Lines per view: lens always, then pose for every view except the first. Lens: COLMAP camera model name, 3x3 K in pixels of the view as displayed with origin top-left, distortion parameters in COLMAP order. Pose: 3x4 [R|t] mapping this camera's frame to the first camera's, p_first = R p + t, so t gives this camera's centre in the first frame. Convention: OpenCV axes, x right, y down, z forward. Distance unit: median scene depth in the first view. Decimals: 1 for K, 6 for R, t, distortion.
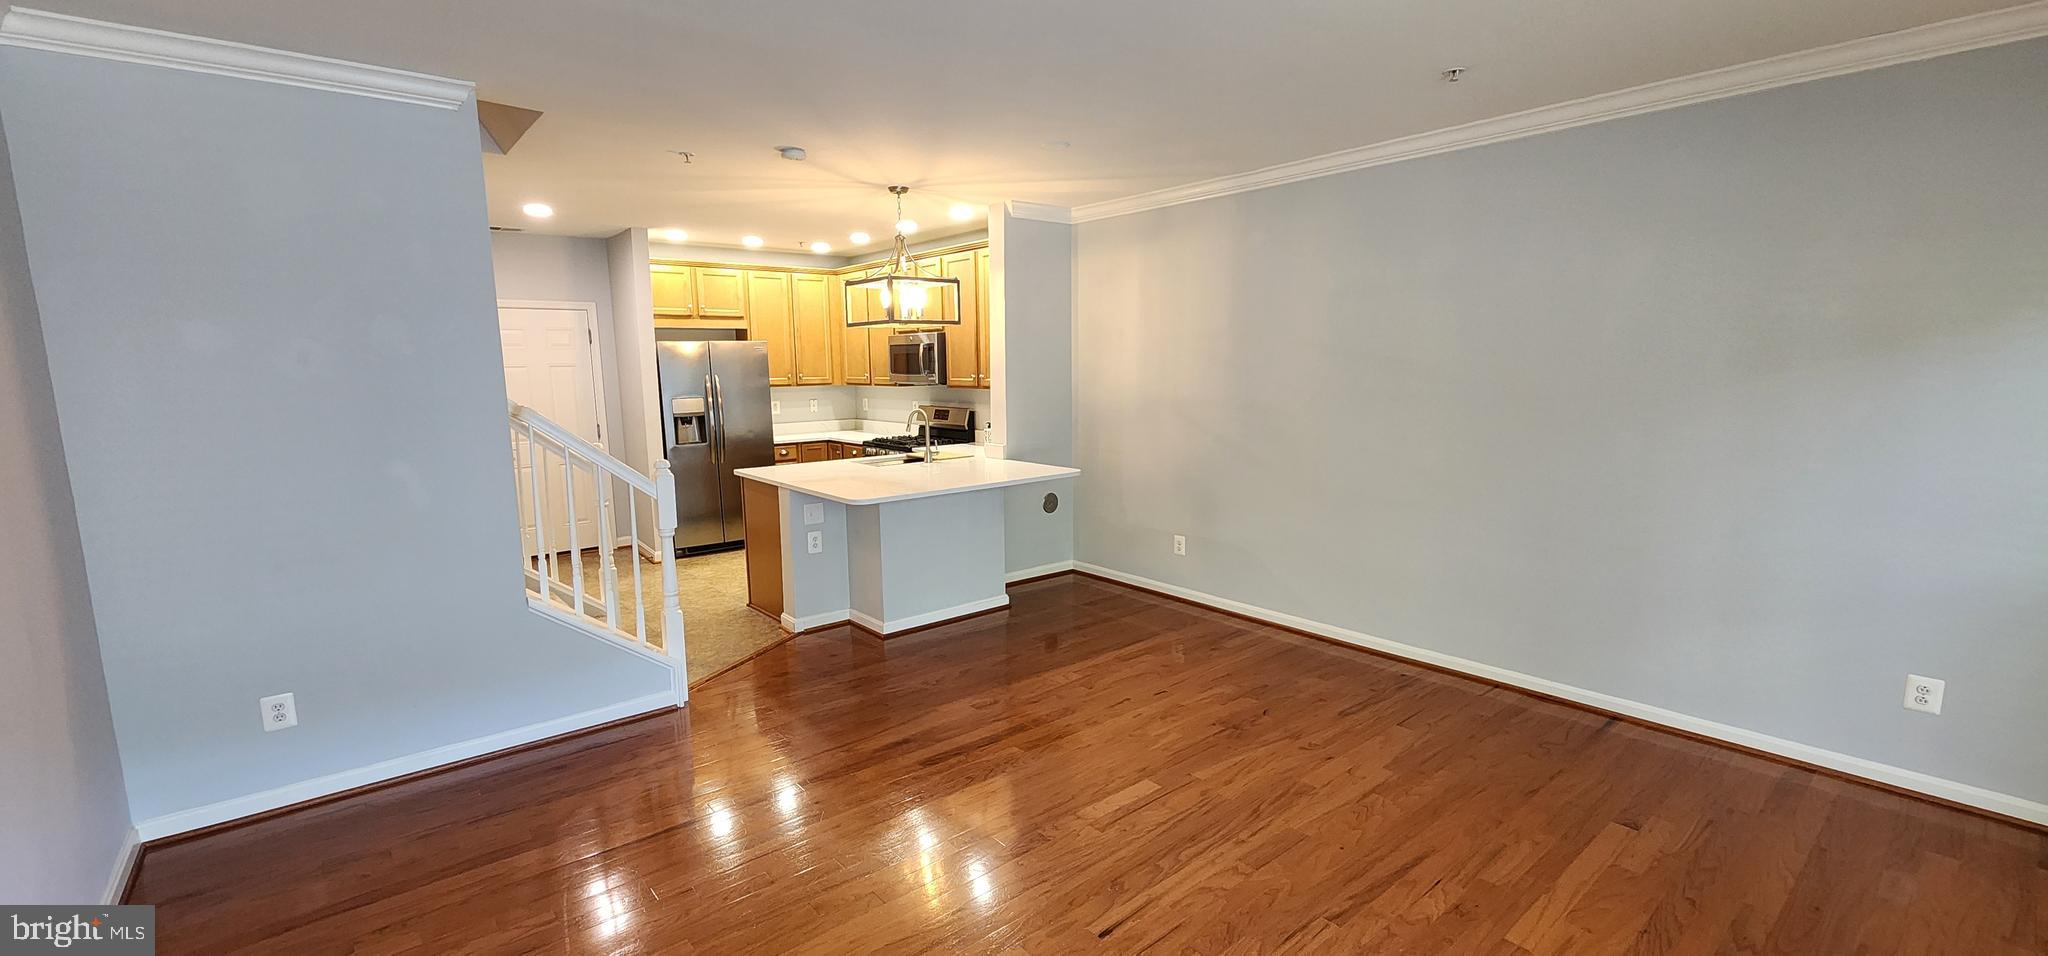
lens RADIAL K [[835.9, 0, 1016.4], [0, 835.9, 492.4], [0, 0, 1]] dist [0.000384, -0.000019]
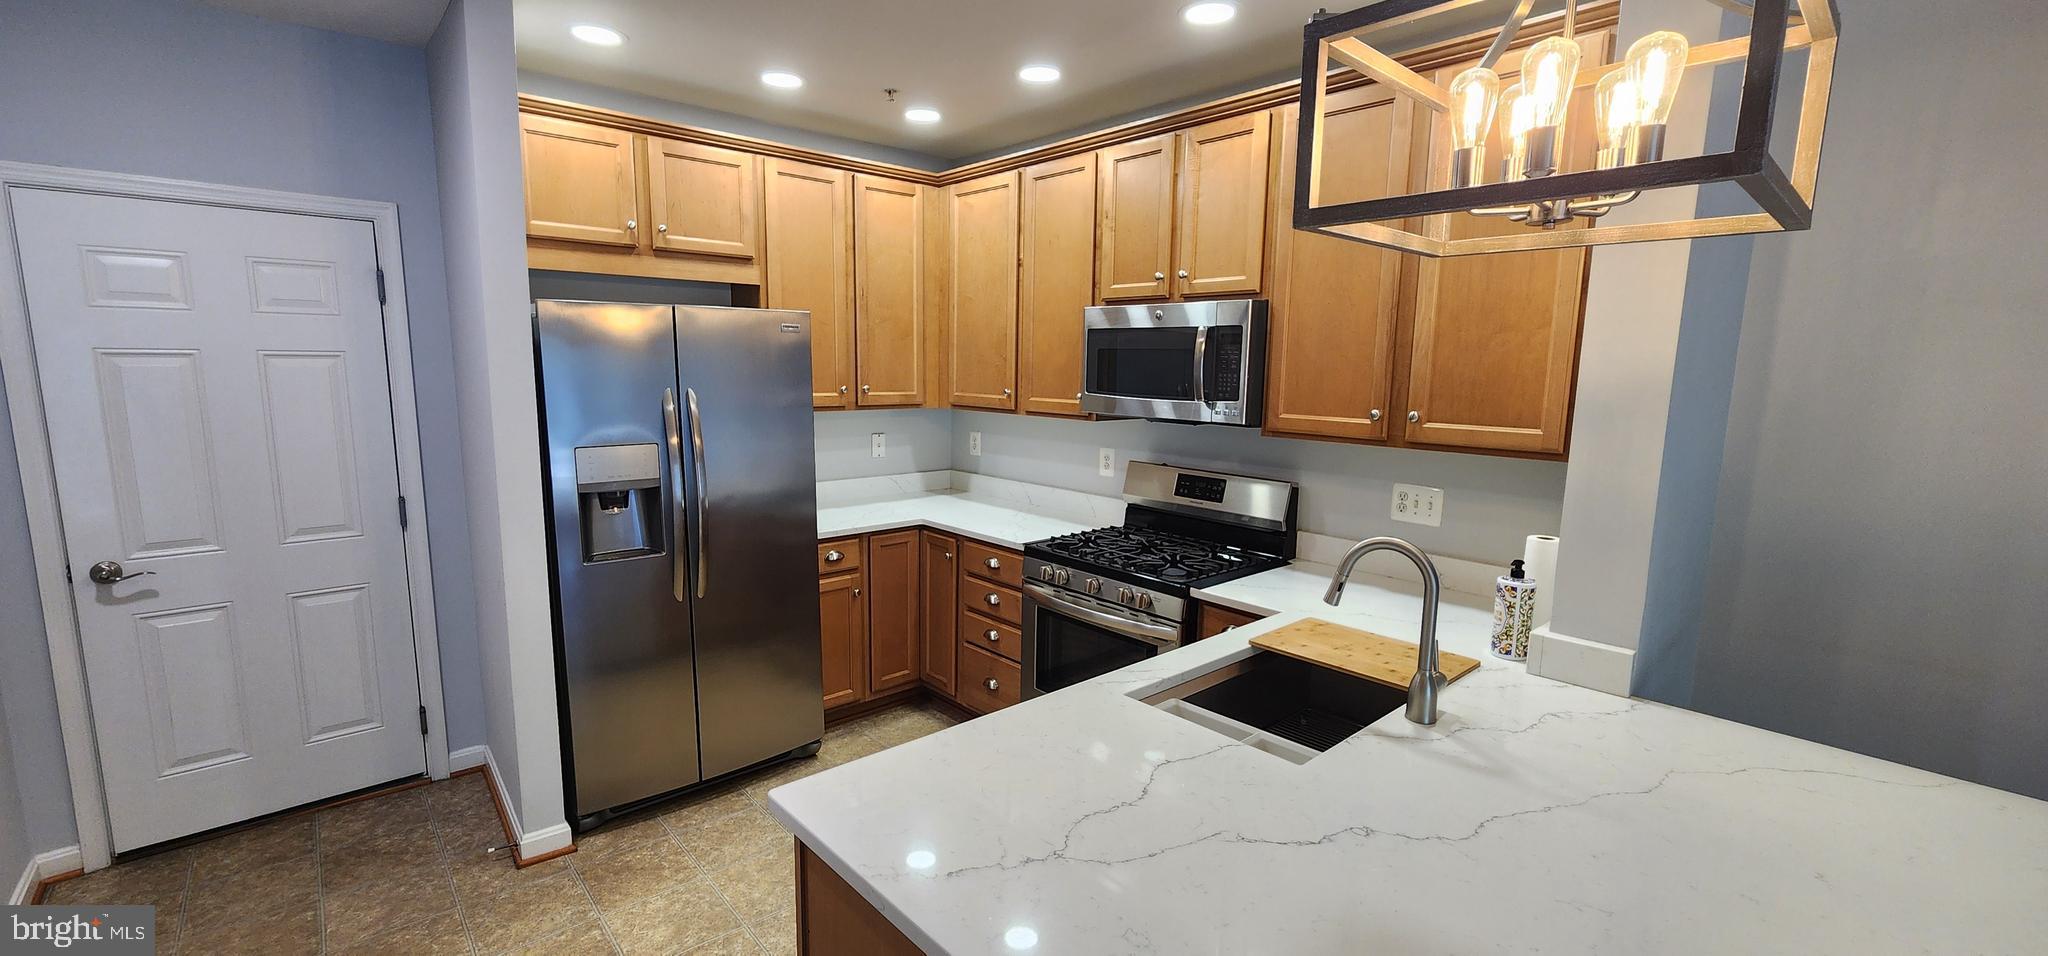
lens RADIAL K [[846.8, 0, 1026.4], [0, 846.8, 485.5], [0, 0, 1]] dist [-0.000307, -0.000072]
pose [[0.998382, 0.021063, 0.052822, -0.207955], [-0.020538, 0.999734, -0.010451, -0.088118], [-0.053028, 0.009349, 0.998549, 0.555681]]
